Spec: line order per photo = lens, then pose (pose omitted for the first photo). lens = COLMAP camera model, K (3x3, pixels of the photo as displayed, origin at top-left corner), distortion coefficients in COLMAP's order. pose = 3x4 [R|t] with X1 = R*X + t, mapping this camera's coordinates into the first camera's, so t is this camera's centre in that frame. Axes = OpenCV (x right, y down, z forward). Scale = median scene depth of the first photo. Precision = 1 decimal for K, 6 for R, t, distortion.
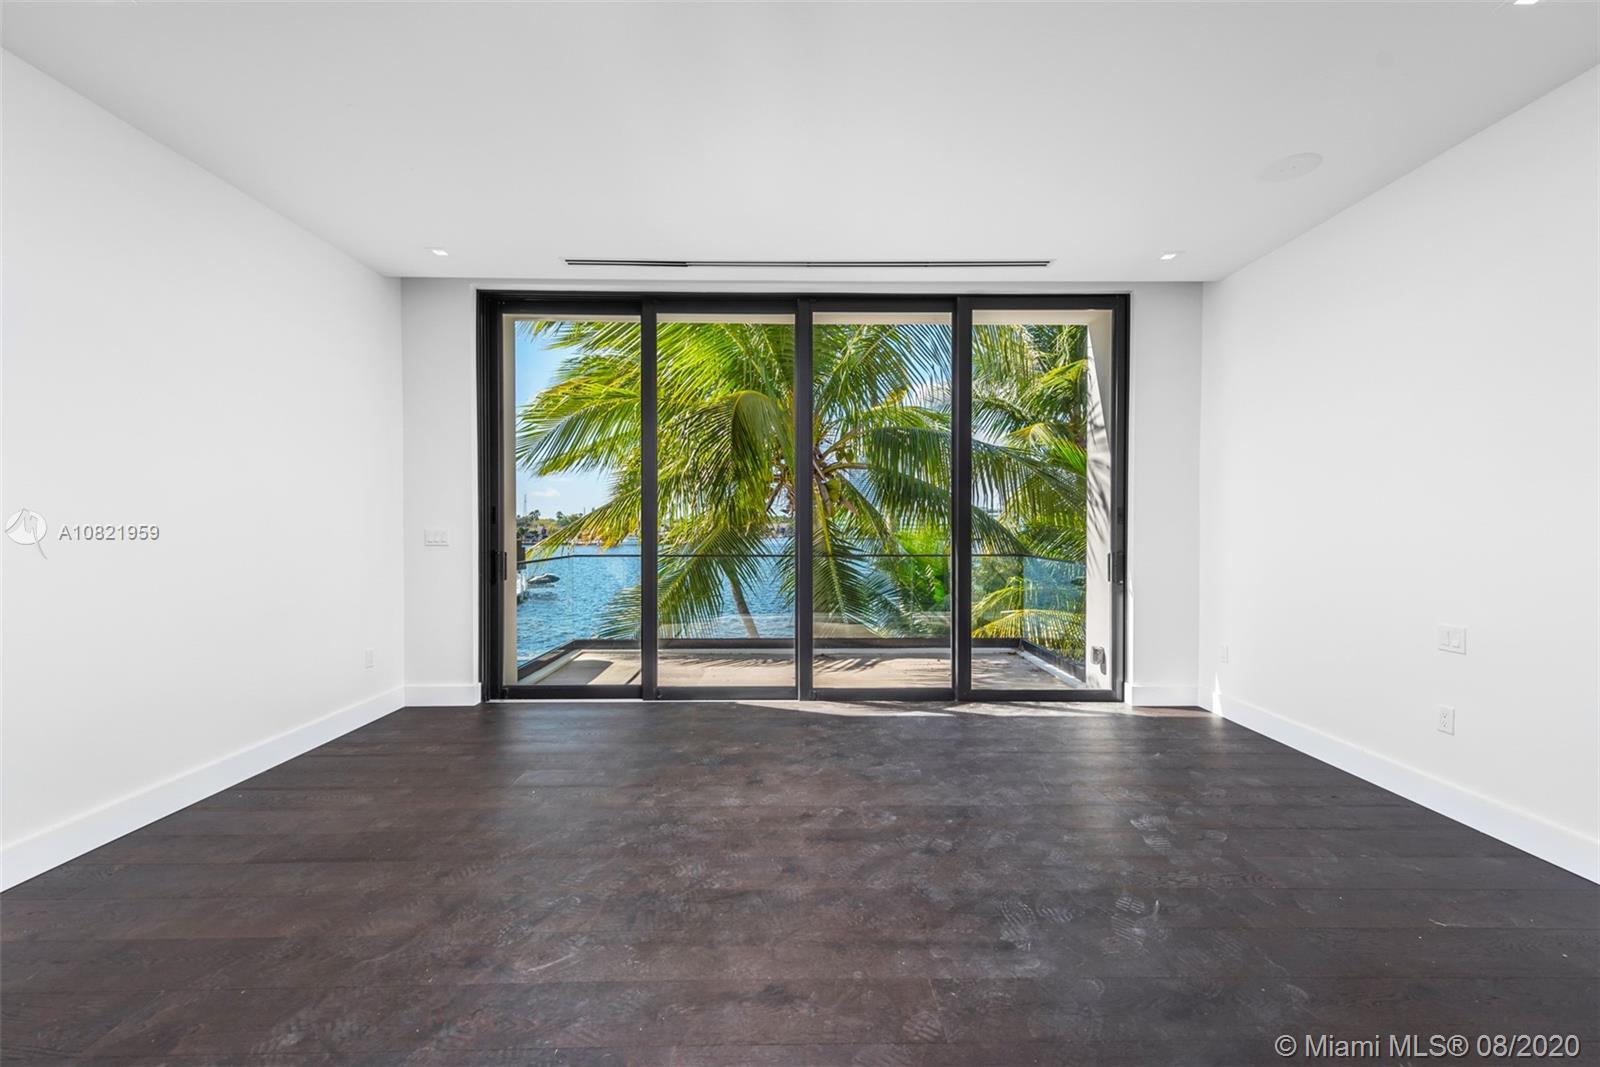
lens RADIAL K [[645.5, 0, 800.0], [0, 645.5, 533.5], [0, 0, 1]] dist [0.014732, -0.000194]
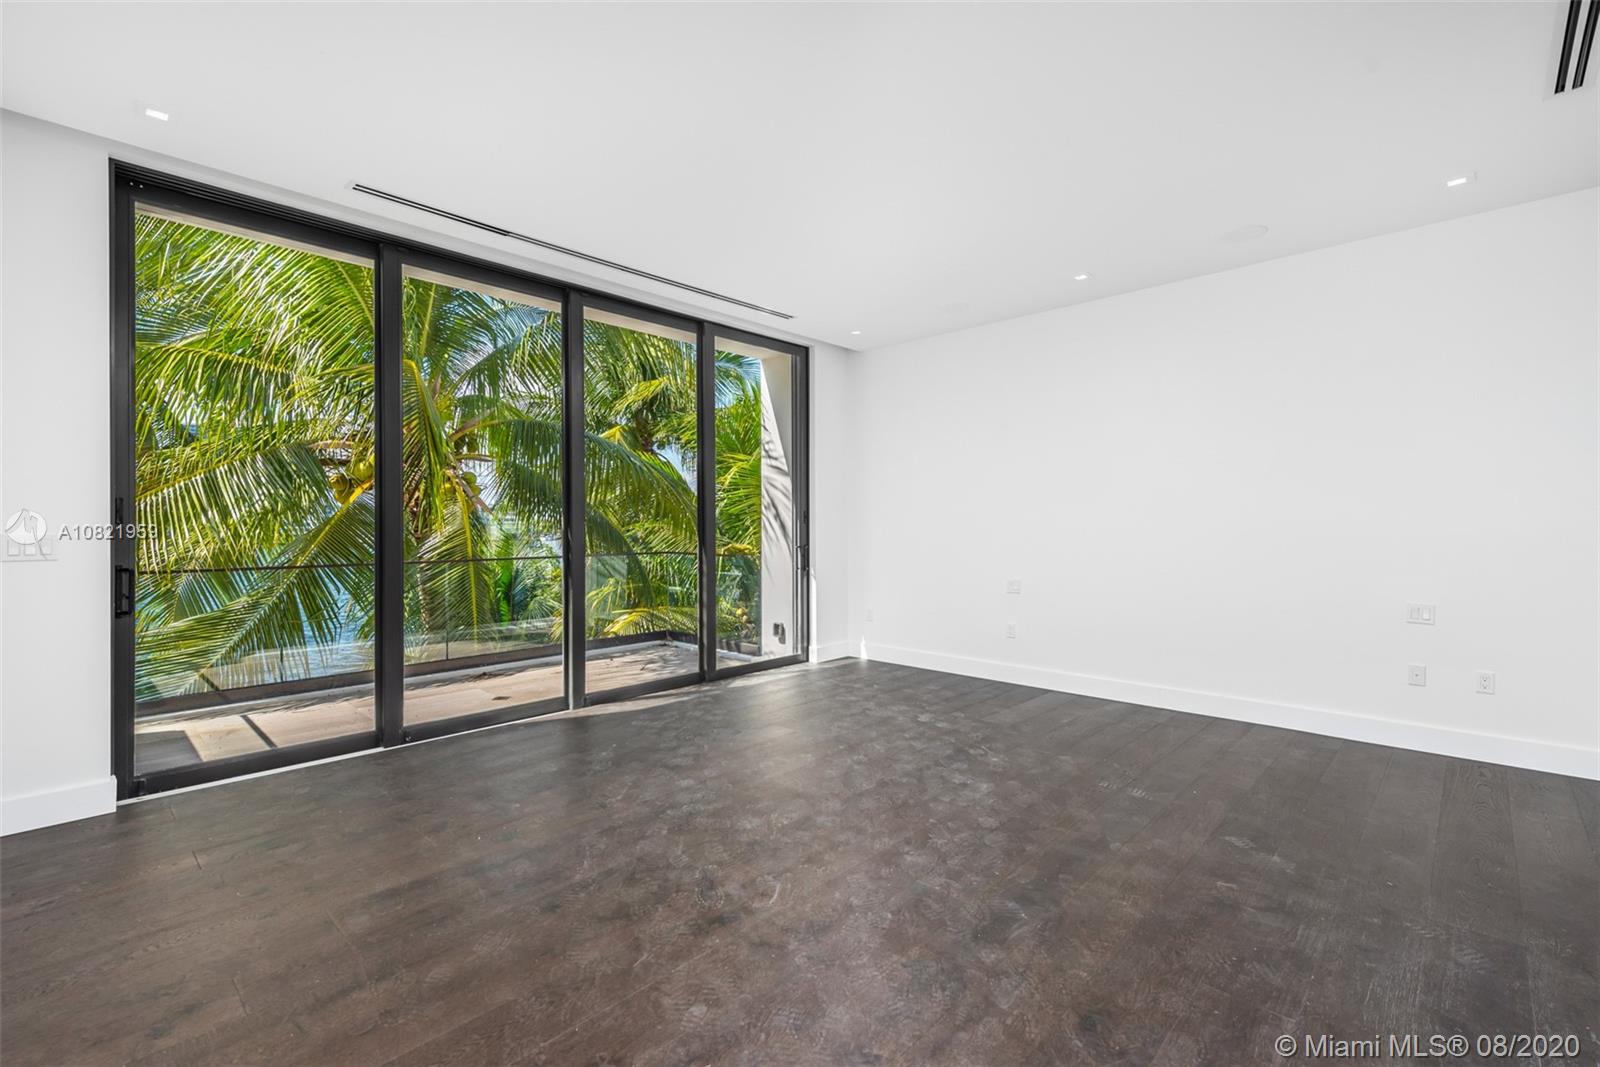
lens RADIAL K [[720.5, 0, 800.3], [0, 720.5, 525.8], [0, 0, 1]] dist [0.009999, -0.000794]
pose [[0.688597, -0.003625, 0.725135, -0.619989], [0.011955, 0.999908, -0.006355, -0.001625], [-0.725046, 0.013045, 0.688577, 0.023815]]
